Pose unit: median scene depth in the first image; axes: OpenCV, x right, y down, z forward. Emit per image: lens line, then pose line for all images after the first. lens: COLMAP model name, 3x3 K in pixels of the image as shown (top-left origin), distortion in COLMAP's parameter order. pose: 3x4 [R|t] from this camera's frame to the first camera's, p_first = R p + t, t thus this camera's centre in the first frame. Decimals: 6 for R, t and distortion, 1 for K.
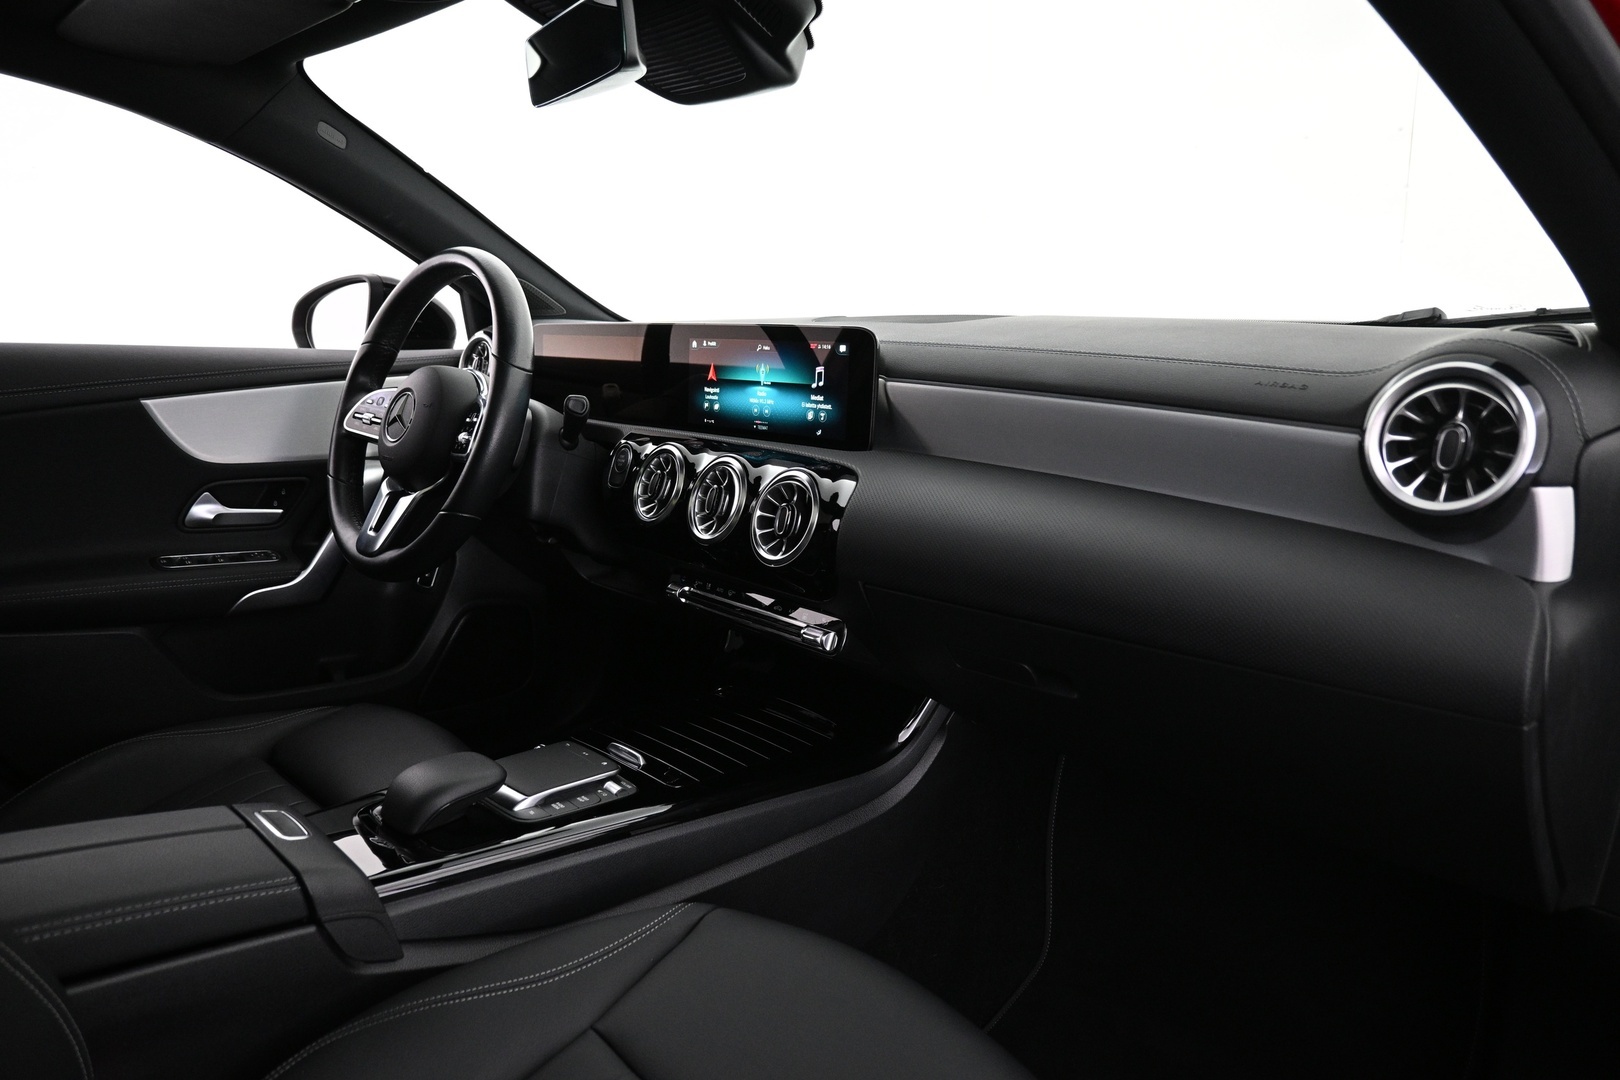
lens RADIAL K [[1090.3, 0, 810.0], [0, 1090.3, 540.0], [0, 0, 1]] dist [-0.003500, -0.001622]
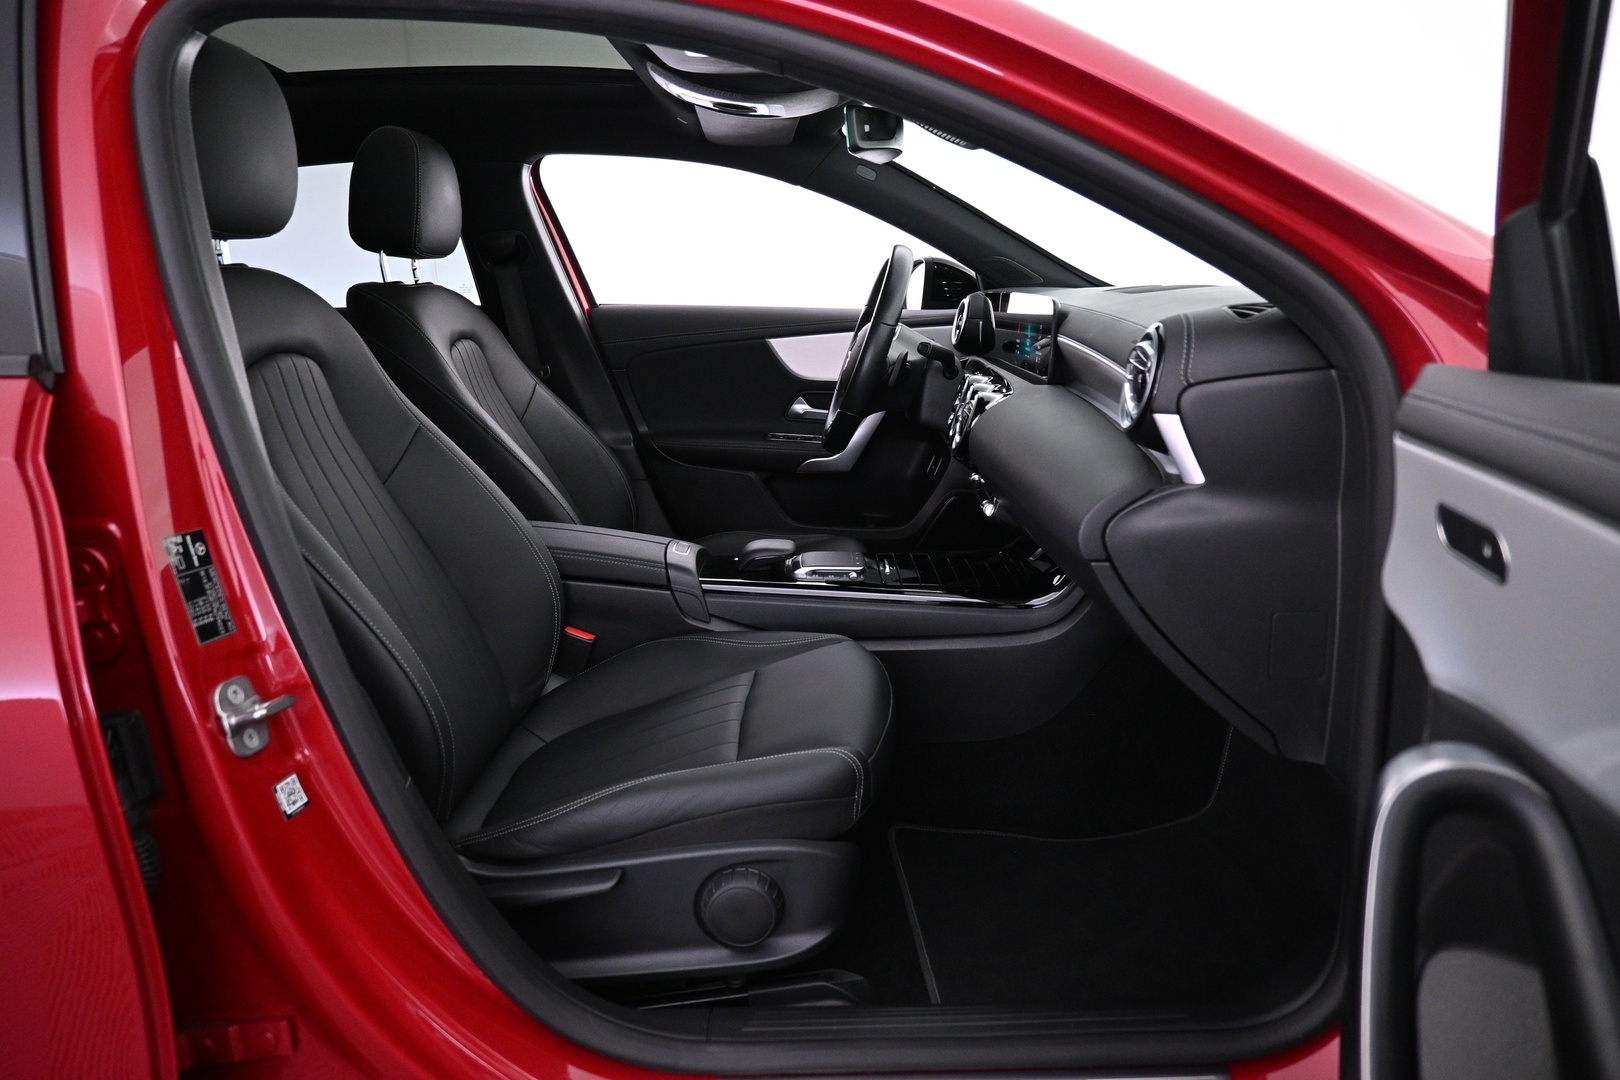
lens RADIAL K [[1090.3, 0, 810.0], [0, 1090.3, 540.0], [0, 0, 1]] dist [-0.003500, -0.001622]
pose [[0.714453, 0.148657, -0.683709, 0.633049], [-0.118210, 0.988768, 0.091459, 0.018258], [0.689625, 0.015478, 0.724001, -0.181937]]
